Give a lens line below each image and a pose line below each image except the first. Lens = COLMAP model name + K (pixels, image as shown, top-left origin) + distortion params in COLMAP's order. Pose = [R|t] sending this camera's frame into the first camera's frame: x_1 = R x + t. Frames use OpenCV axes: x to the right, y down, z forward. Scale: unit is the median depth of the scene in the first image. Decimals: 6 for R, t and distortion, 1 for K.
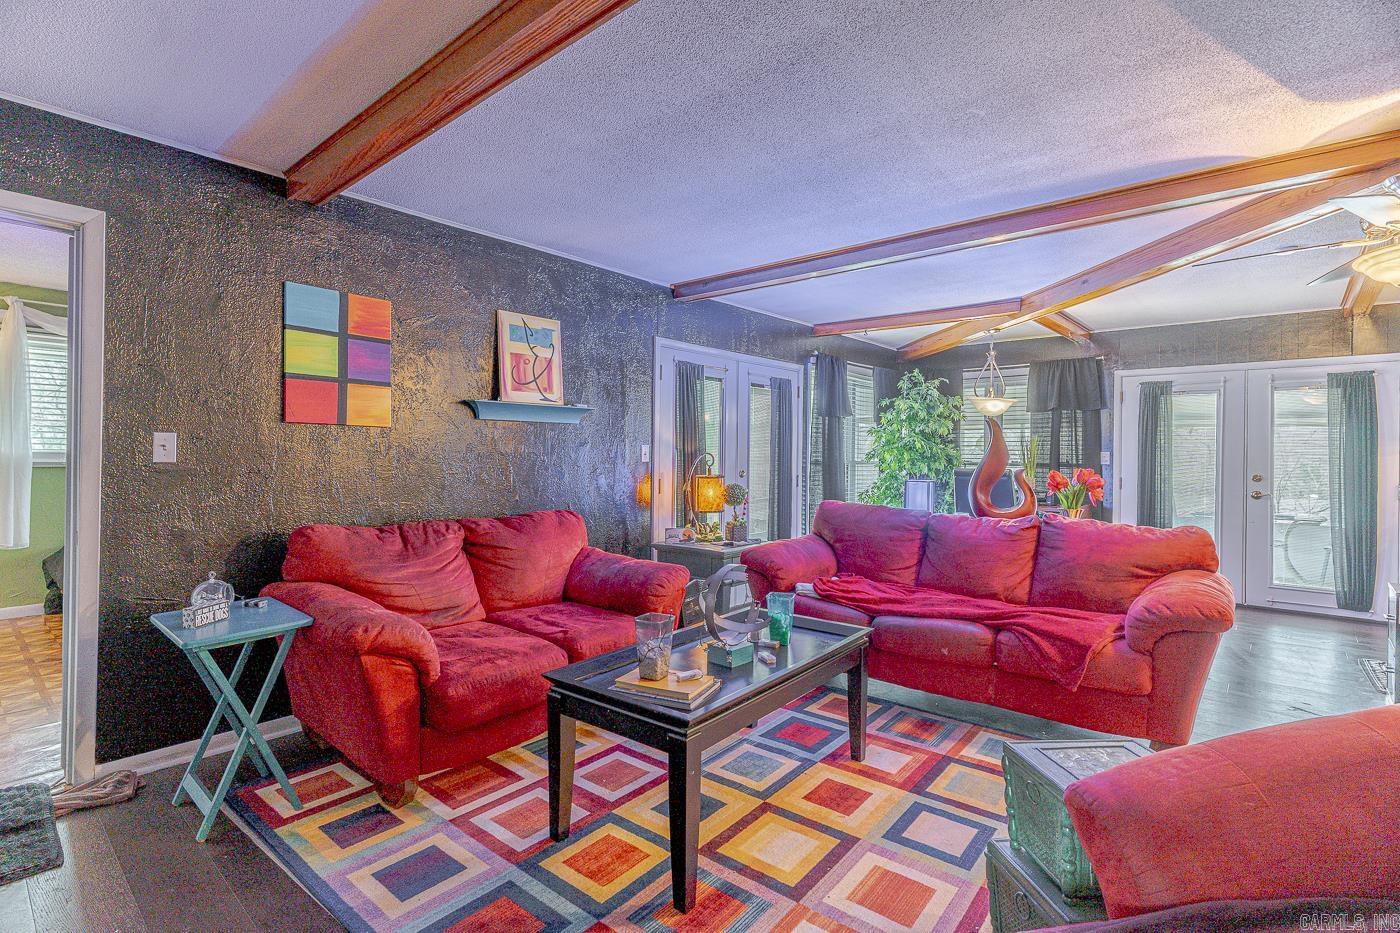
lens RADIAL K [[671.9, 0, 688.5], [0, 671.9, 455.2], [0, 0, 1]] dist [0.002973, 0.000719]
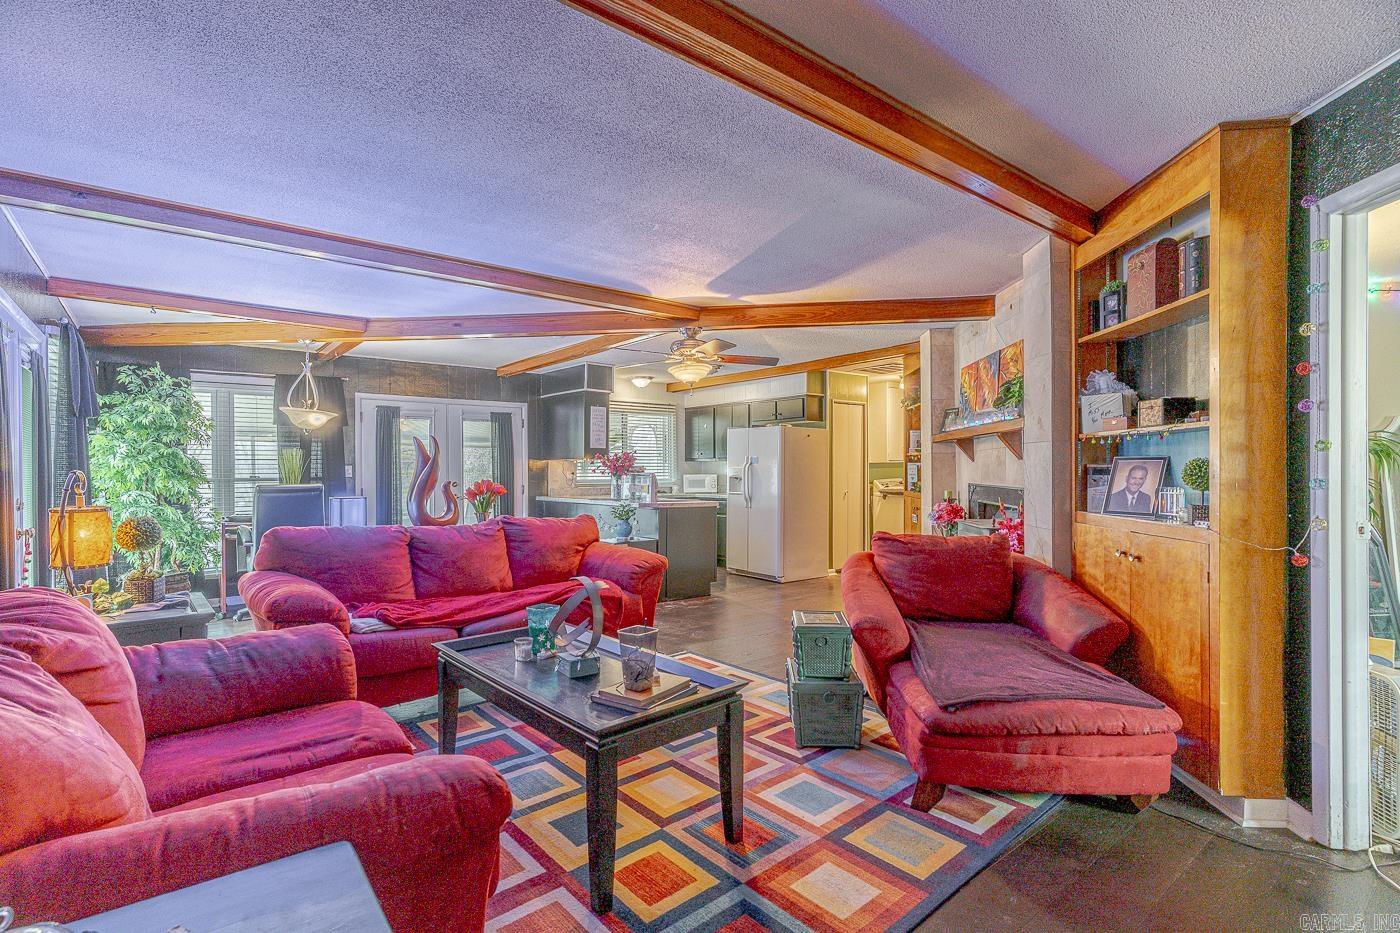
lens RADIAL K [[671.9, 0, 696.3], [0, 671.9, 468.9], [0, 0, 1]] dist [0.002973, 0.000719]
pose [[0.168672, -0.009739, 0.985624, -0.605361], [0.008429, 0.999929, 0.008438, -0.006267], [-0.985636, 0.006885, 0.168742, 0.427349]]
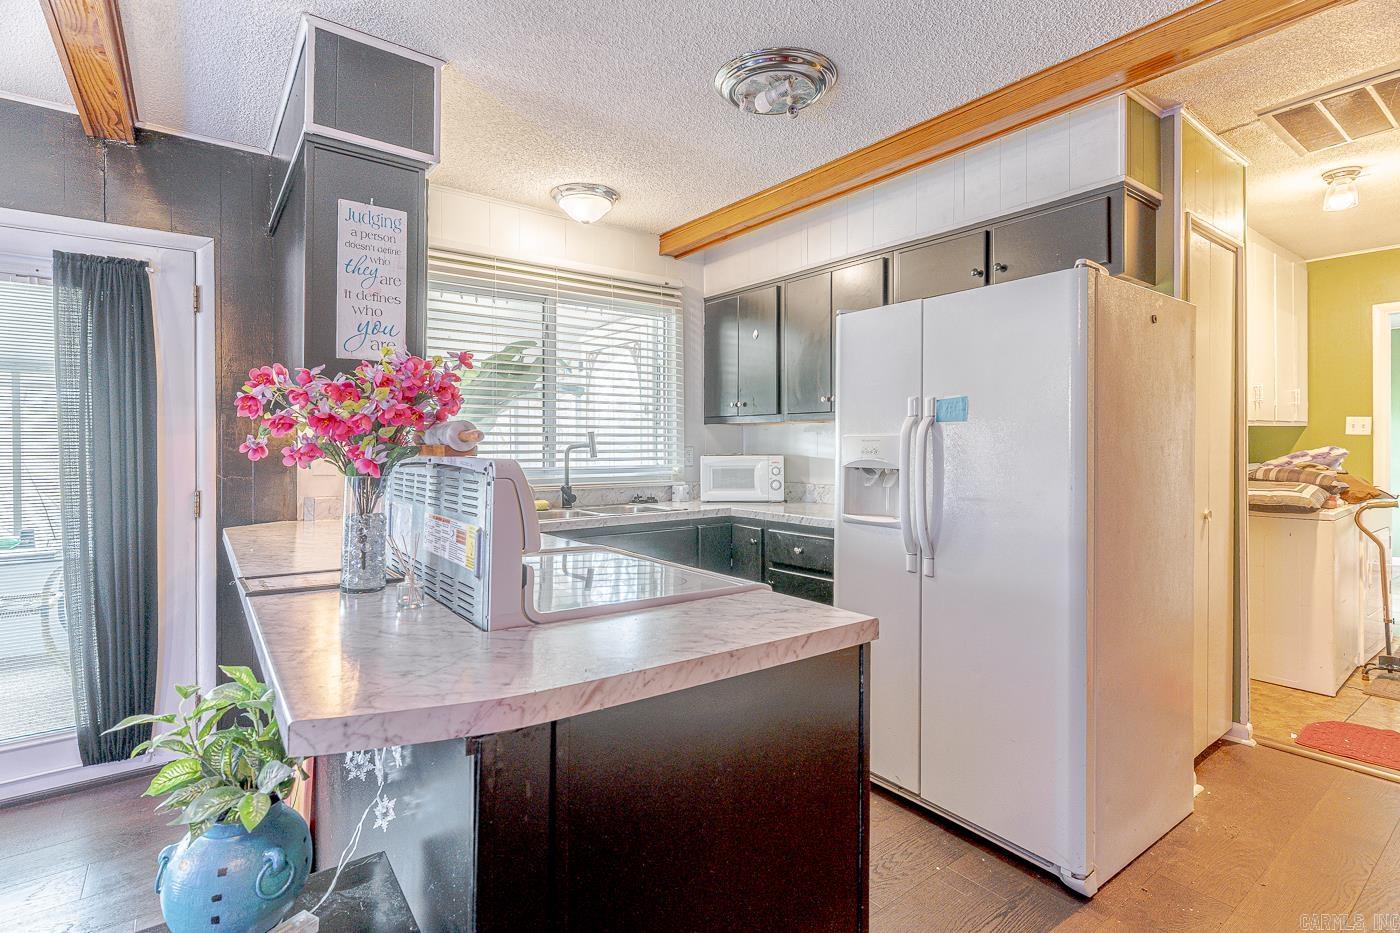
lens RADIAL K [[671.9, 0, 675.8], [0, 671.9, 442.0], [0, 0, 1]] dist [0.002973, 0.000719]
pose [[0.229820, -0.006307, 0.973213, 0.849420], [0.007150, 0.999963, 0.004792, 0.008577], [-0.973207, 0.005857, 0.229857, 0.697530]]
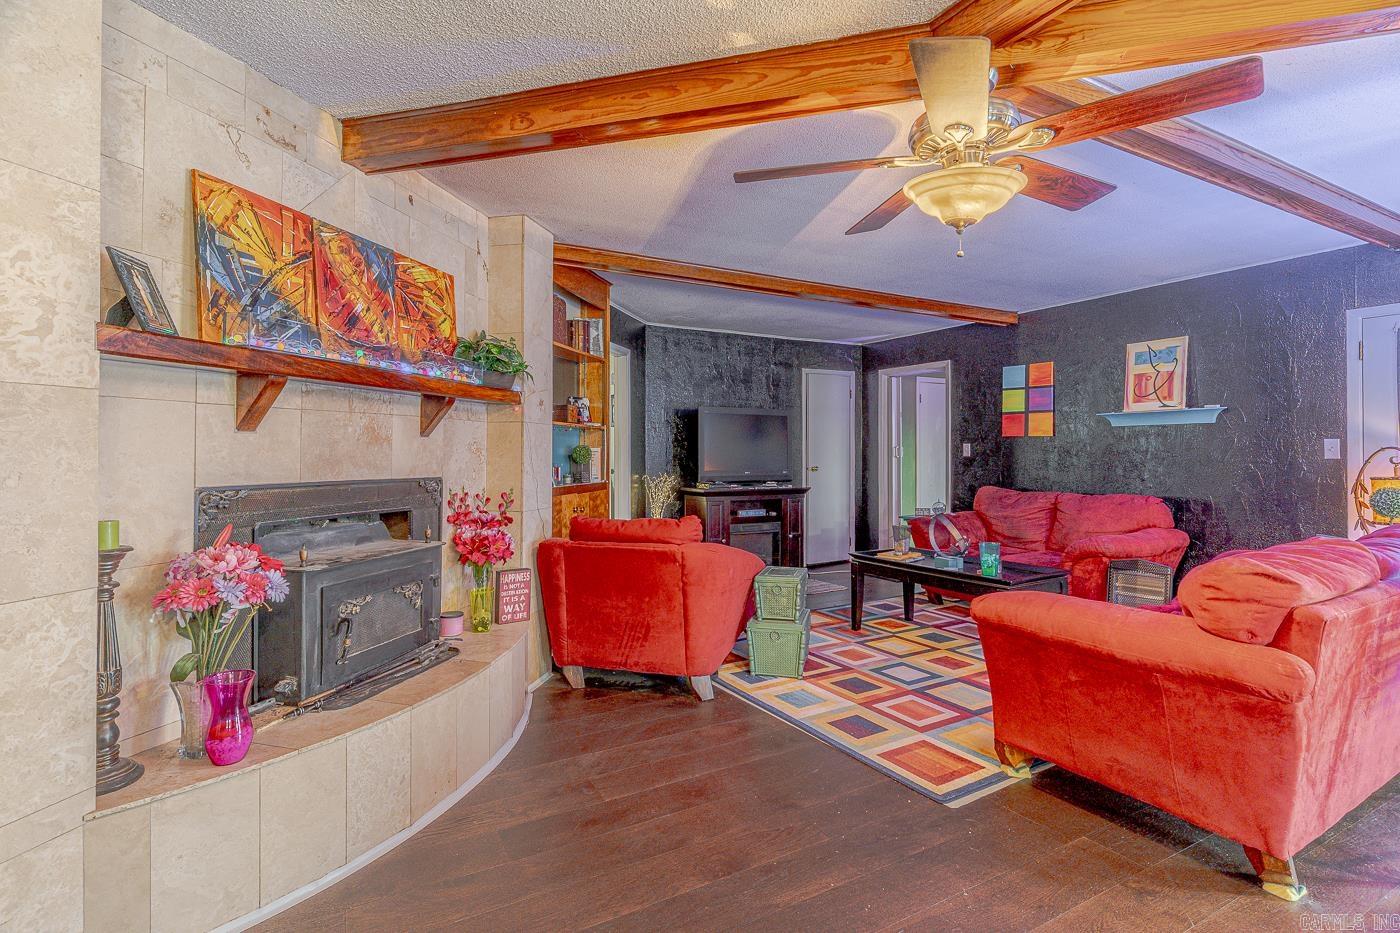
lens RADIAL K [[671.9, 0, 689.7], [0, 671.9, 446.4], [0, 0, 1]] dist [0.002973, 0.000719]
pose [[-0.353435, -0.016535, -0.935313, 1.281846], [-0.004165, 0.999862, -0.016102, 0.014053], [0.935450, -0.001795, -0.353455, 0.651599]]
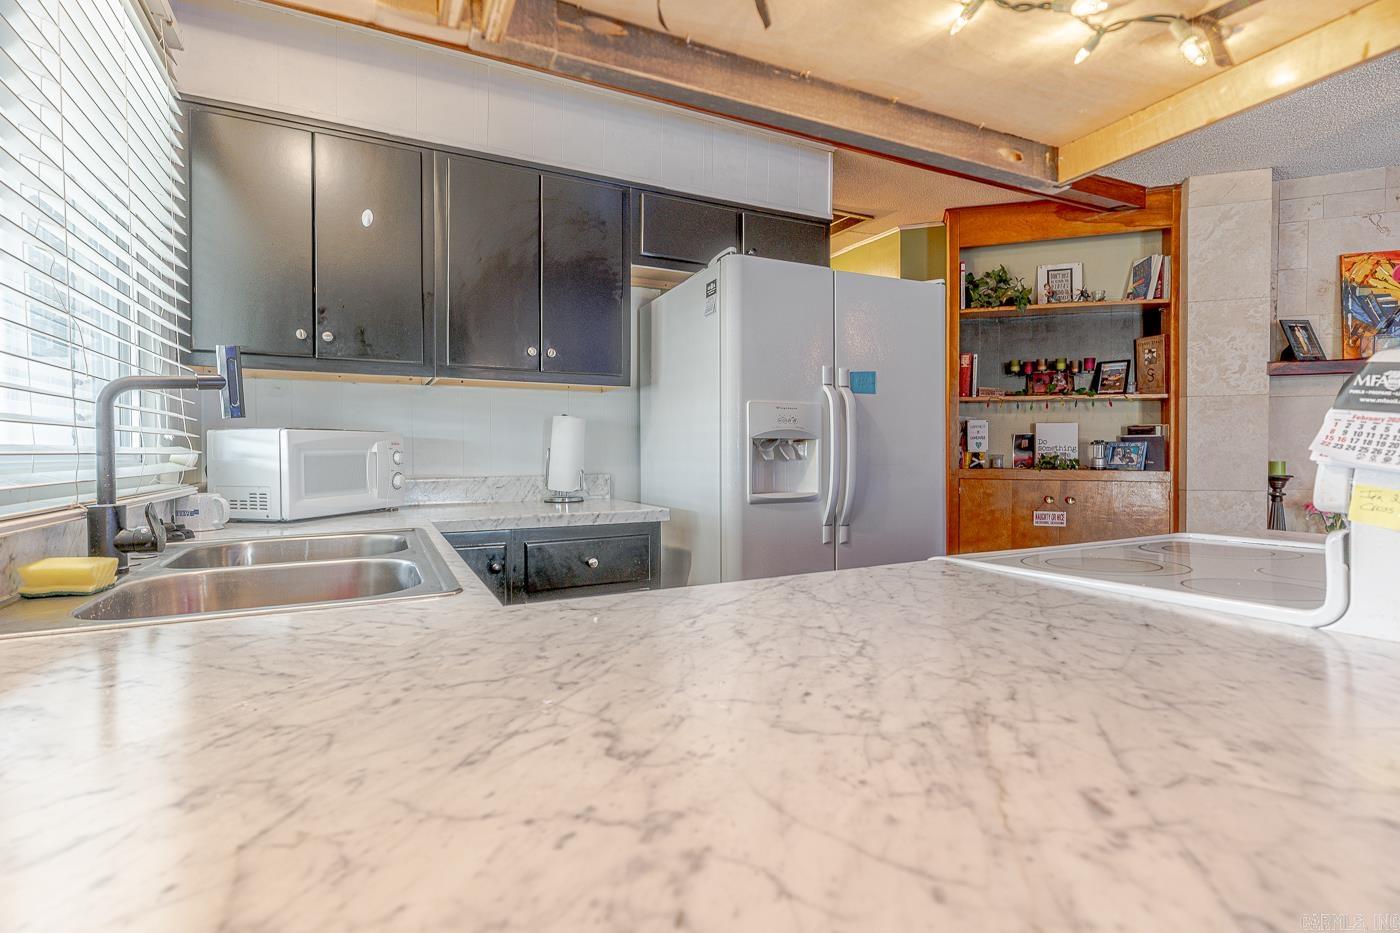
lens RADIAL K [[671.9, 0, 708.8], [0, 671.9, 461.9], [0, 0, 1]] dist [0.002973, 0.000719]
pose [[-0.924298, -0.014228, 0.381406, 1.349027], [-0.006836, 0.999762, 0.020731, 0.045704], [-0.381610, 0.016554, -0.924175, 1.216003]]
